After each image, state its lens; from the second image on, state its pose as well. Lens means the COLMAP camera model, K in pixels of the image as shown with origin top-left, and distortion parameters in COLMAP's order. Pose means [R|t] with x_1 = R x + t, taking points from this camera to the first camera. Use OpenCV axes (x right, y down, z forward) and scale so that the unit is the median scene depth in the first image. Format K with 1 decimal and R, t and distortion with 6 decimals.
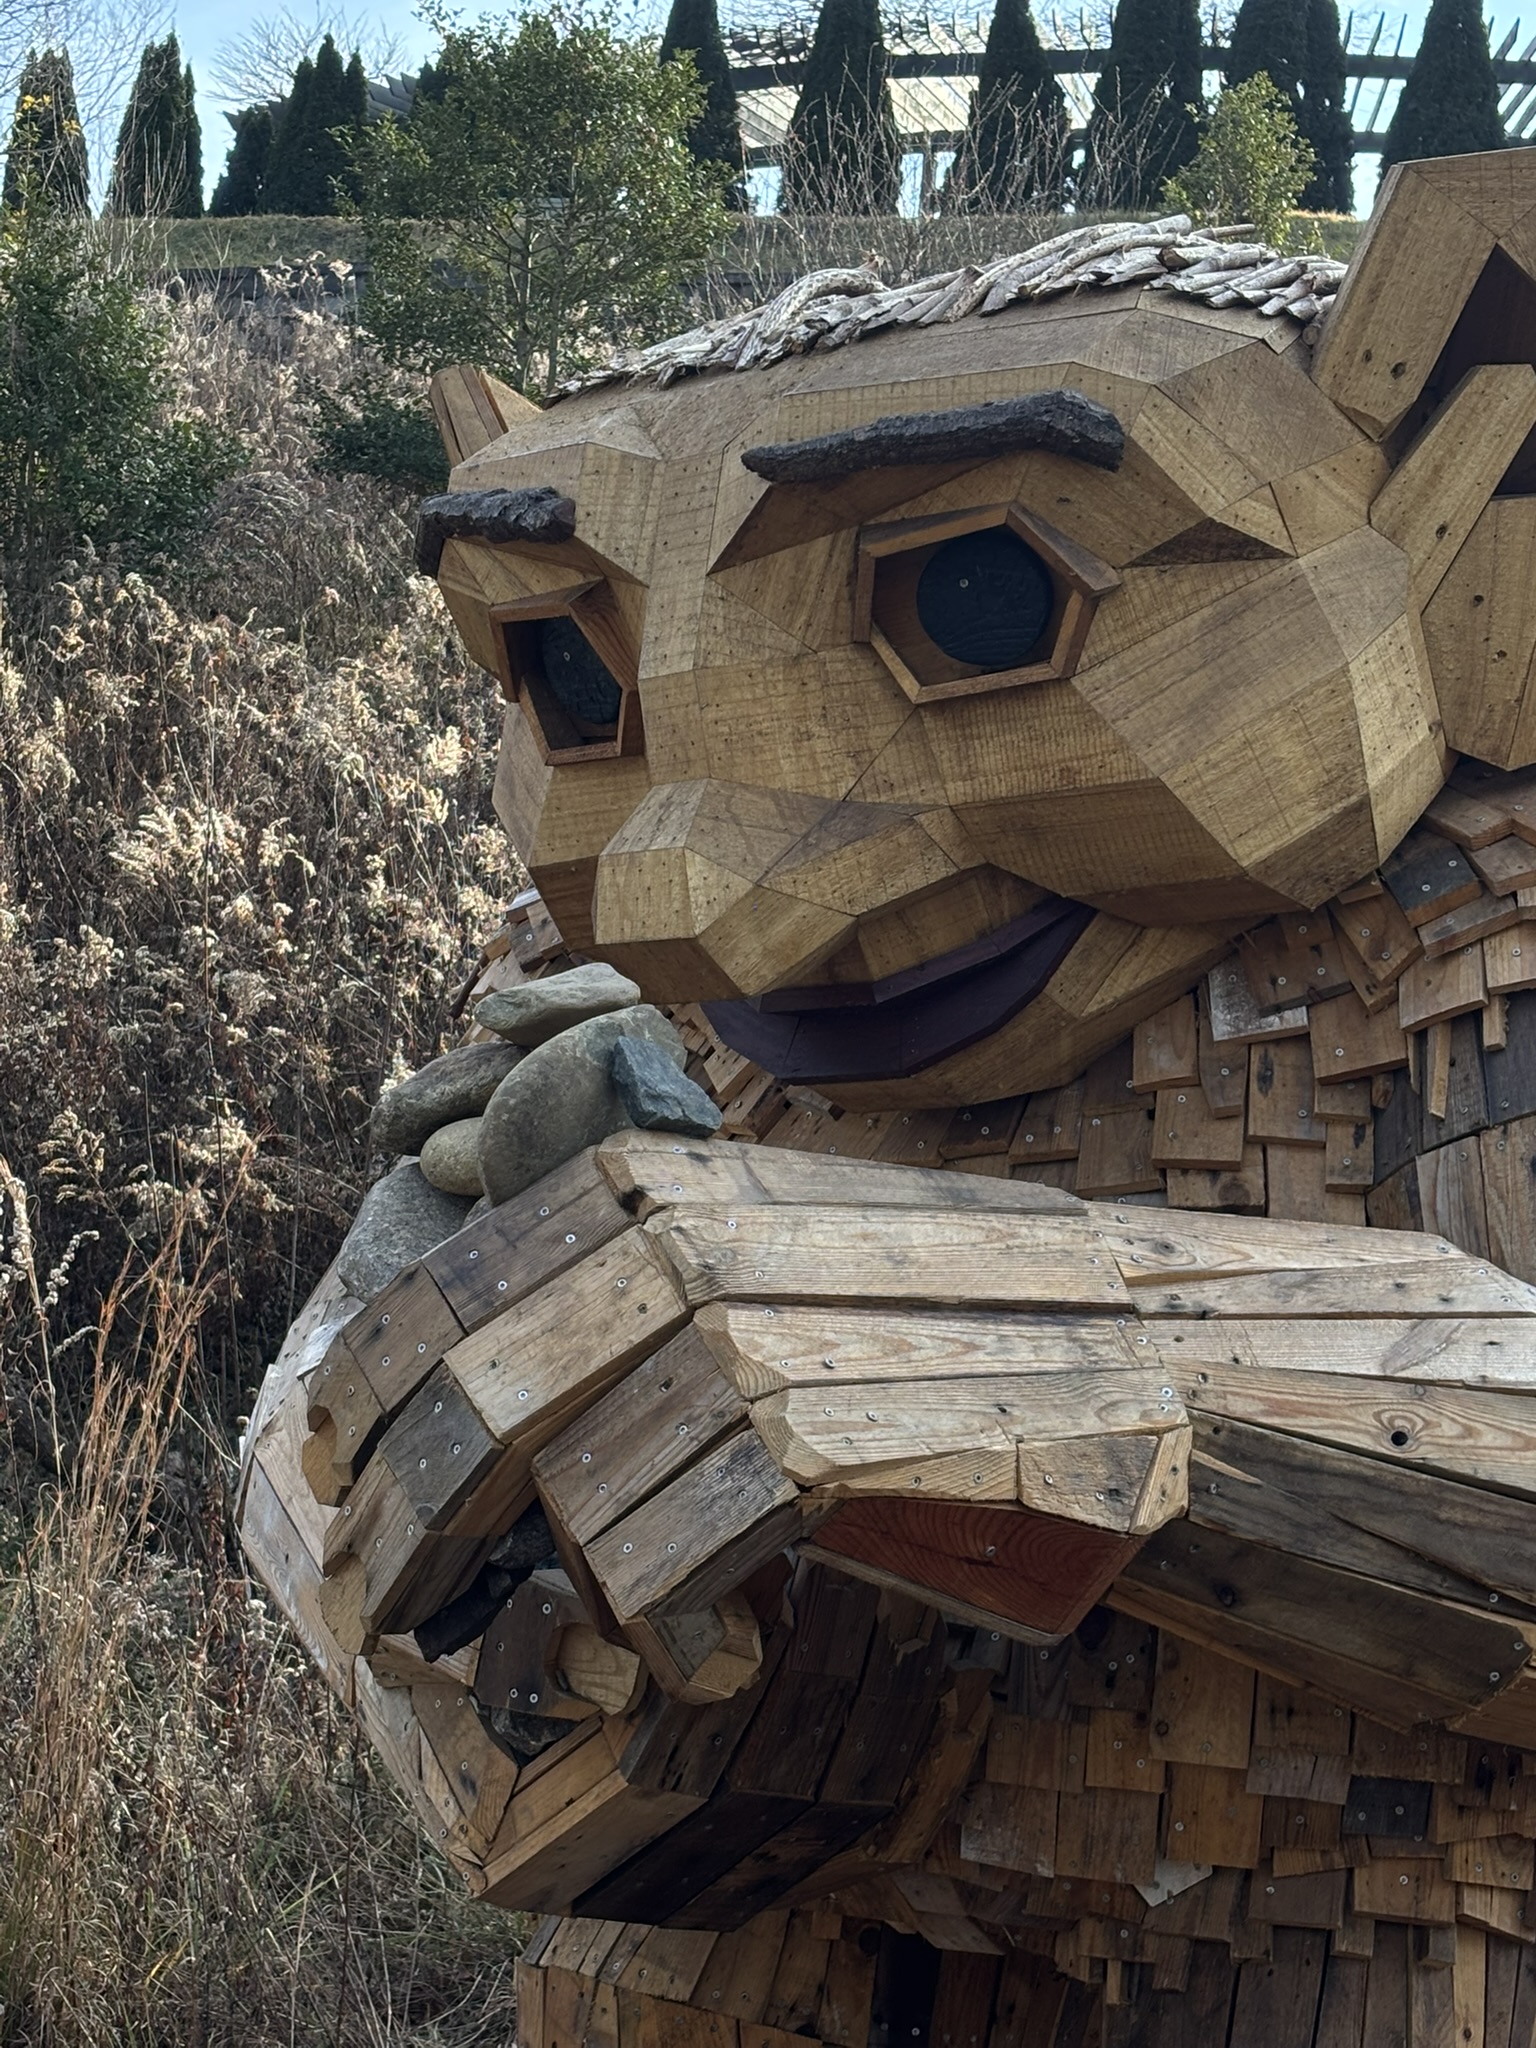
lens RADIAL K [[3909.9, 0, 768.3], [0, 3909.9, 1015.8], [0, 0, 1]] dist [0.029452, 0.000000]
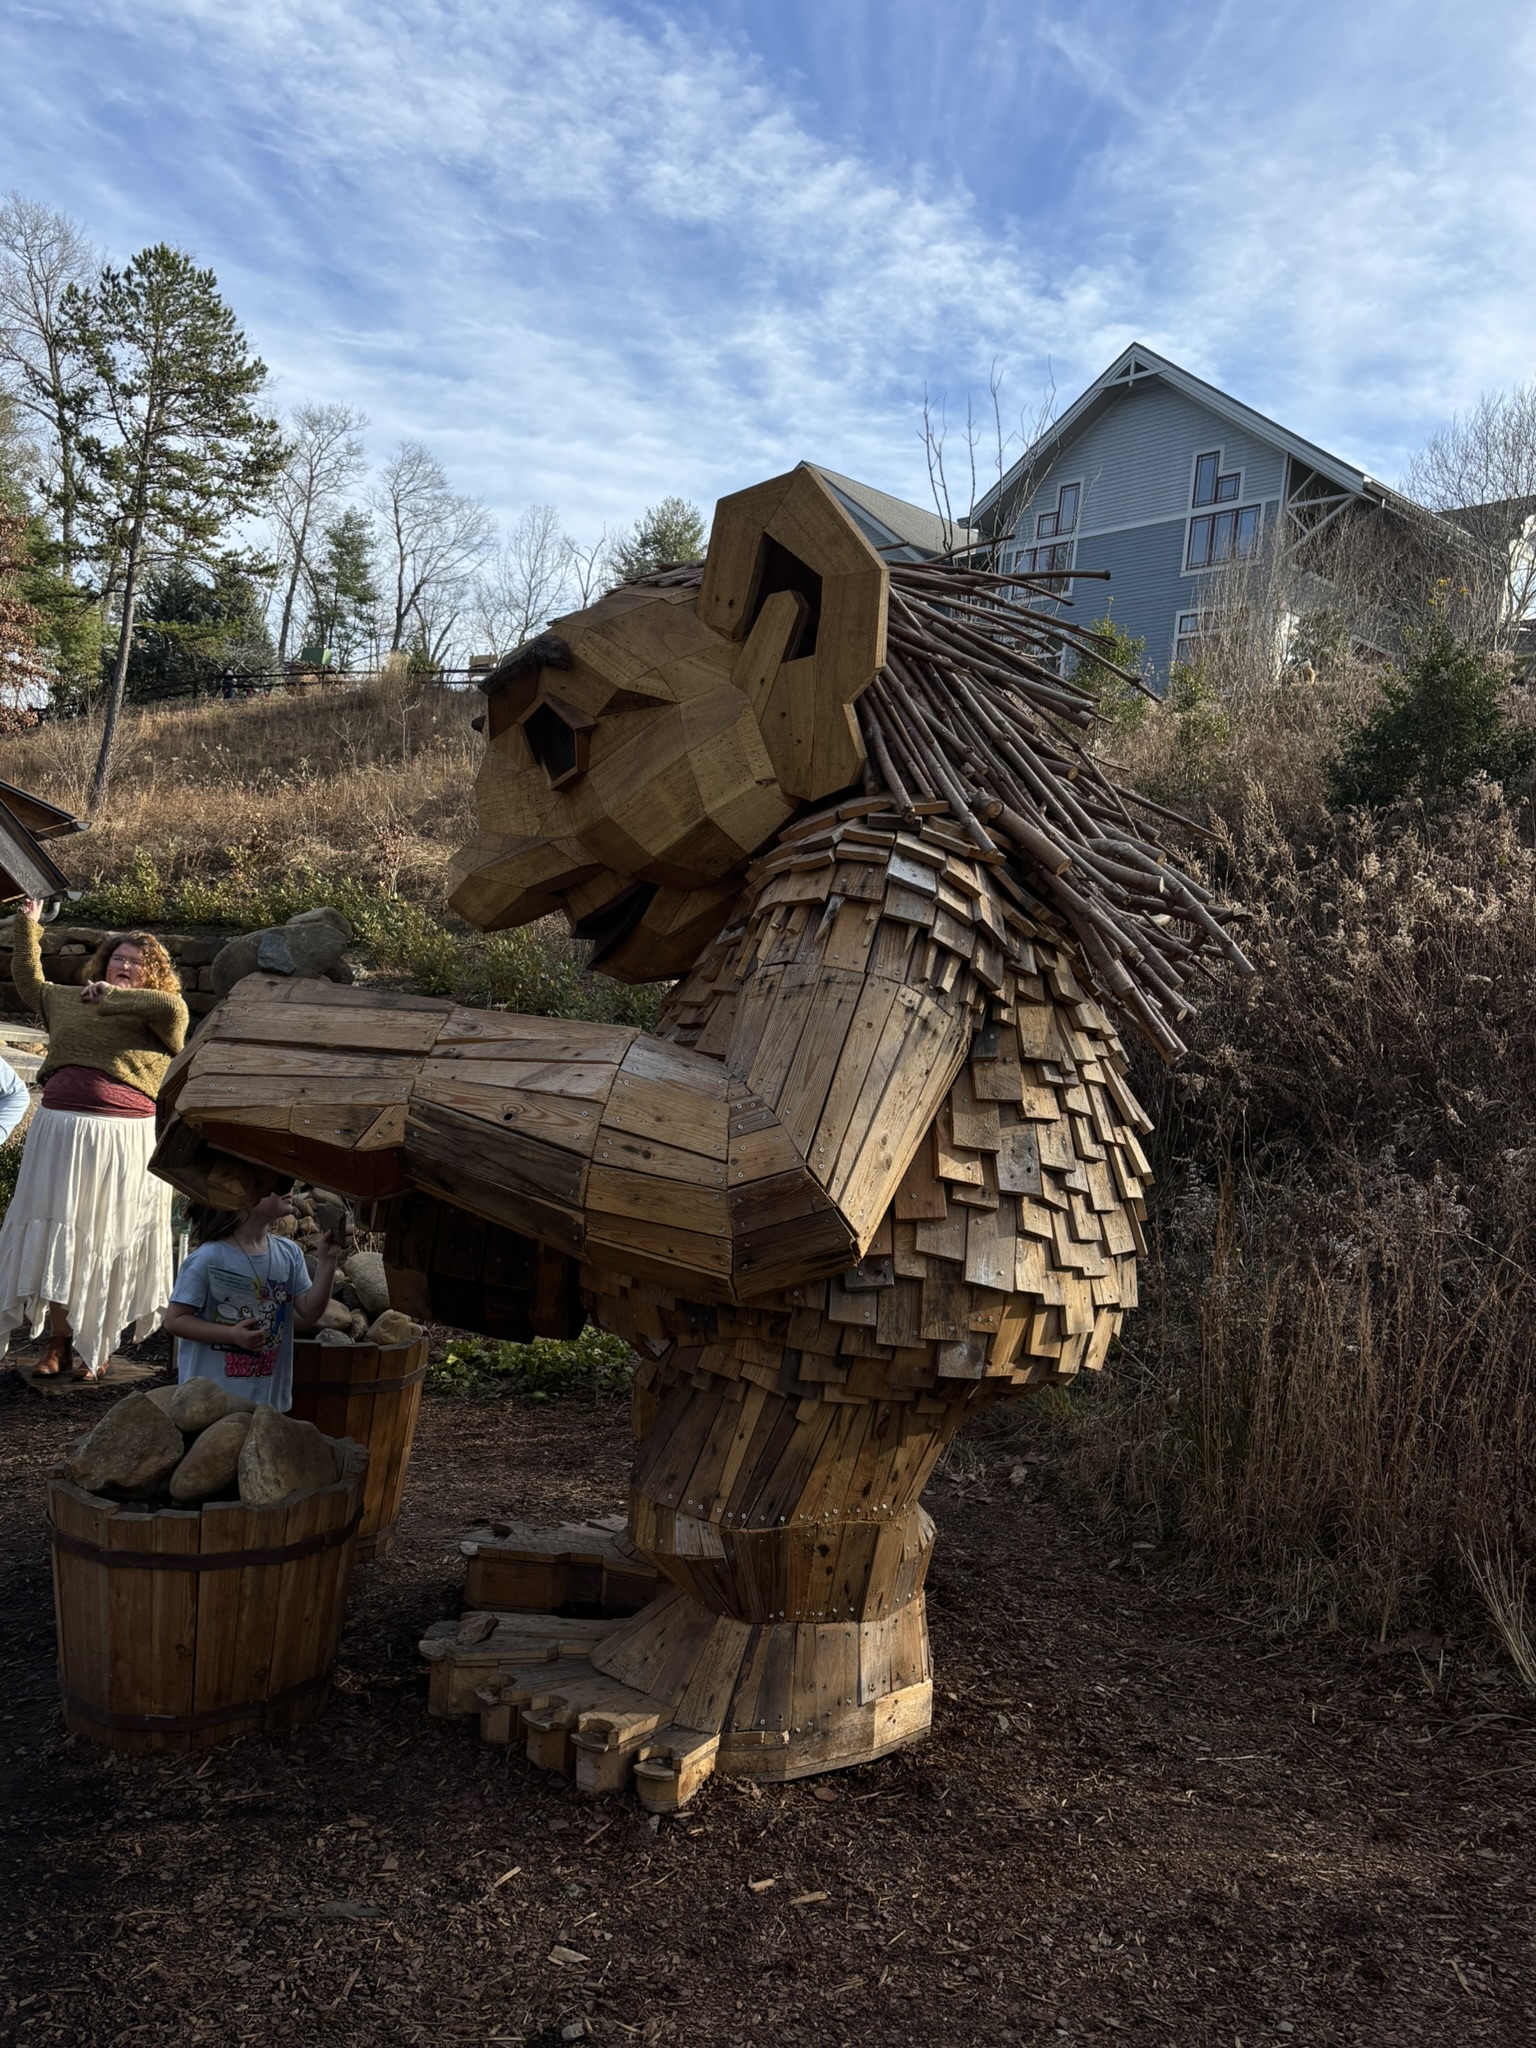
lens RADIAL K [[1727.3, 0, 766.9], [0, 1727.3, 1040.6], [0, 0, 1]] dist [0.015625, 0.000688]
pose [[0.775208, 0.005467, -0.631682, 0.847488], [-0.003415, 0.999984, 0.004464, 0.063024], [0.631696, -0.001303, 0.775215, 0.376060]]
